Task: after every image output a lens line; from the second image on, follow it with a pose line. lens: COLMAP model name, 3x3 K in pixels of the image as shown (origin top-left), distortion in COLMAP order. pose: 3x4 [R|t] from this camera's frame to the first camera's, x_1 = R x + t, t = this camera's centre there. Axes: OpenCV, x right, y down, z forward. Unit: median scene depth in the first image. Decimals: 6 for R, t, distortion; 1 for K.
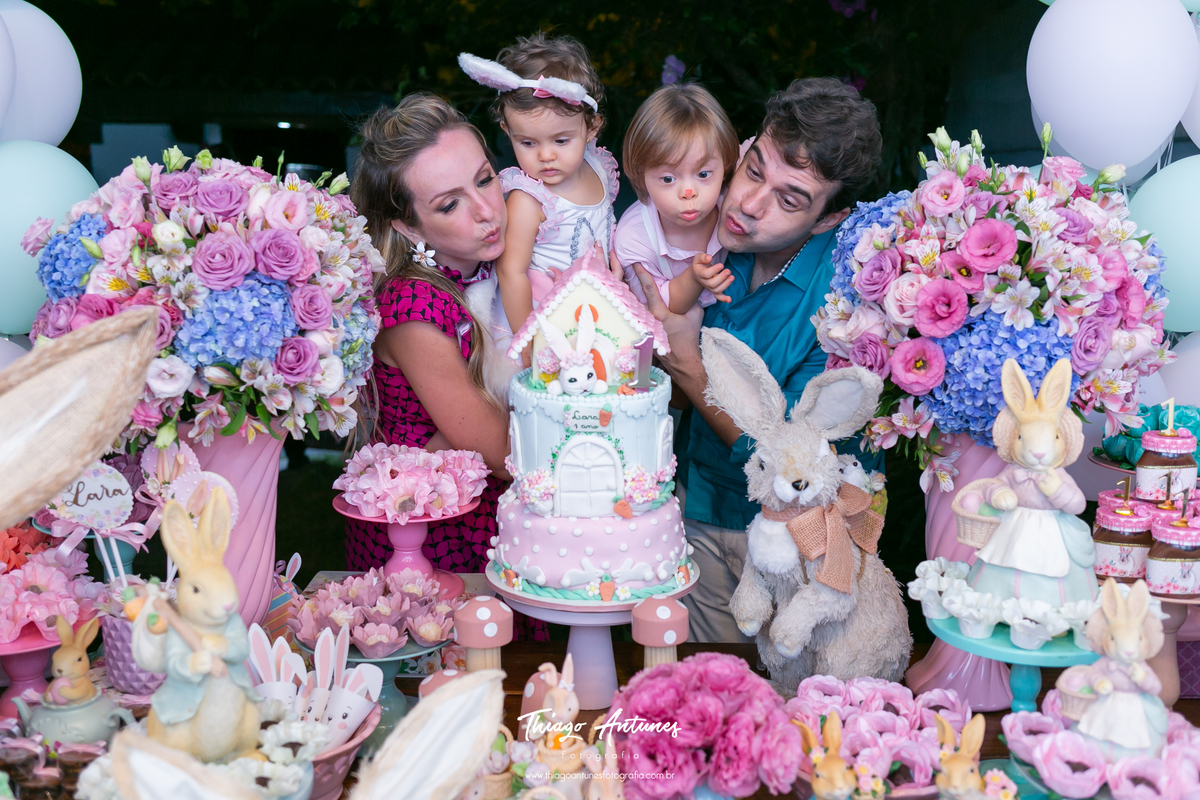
lens RADIAL K [[1182.6, 0, 590.6], [0, 1182.6, 378.8], [0, 0, 1]] dist [0.005200, 0.002690]
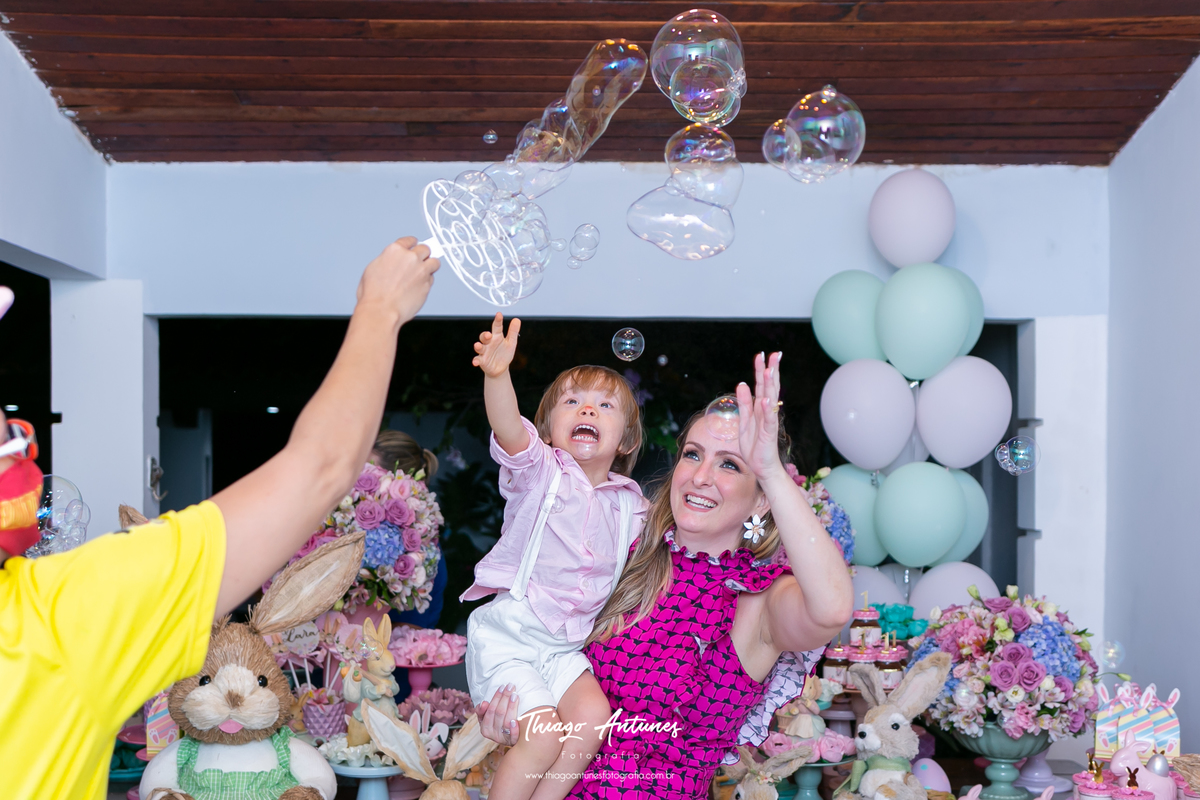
lens RADIAL K [[1531.3, 0, 597.0], [0, 1531.3, 429.9], [0, 0, 1]] dist [0.004812, -0.005764]
pose [[0.999828, 0.006571, 0.017345, 0.018476], [-0.003306, 0.983301, -0.181954, 0.213025], [-0.018250, 0.181866, 0.983154, -1.459410]]
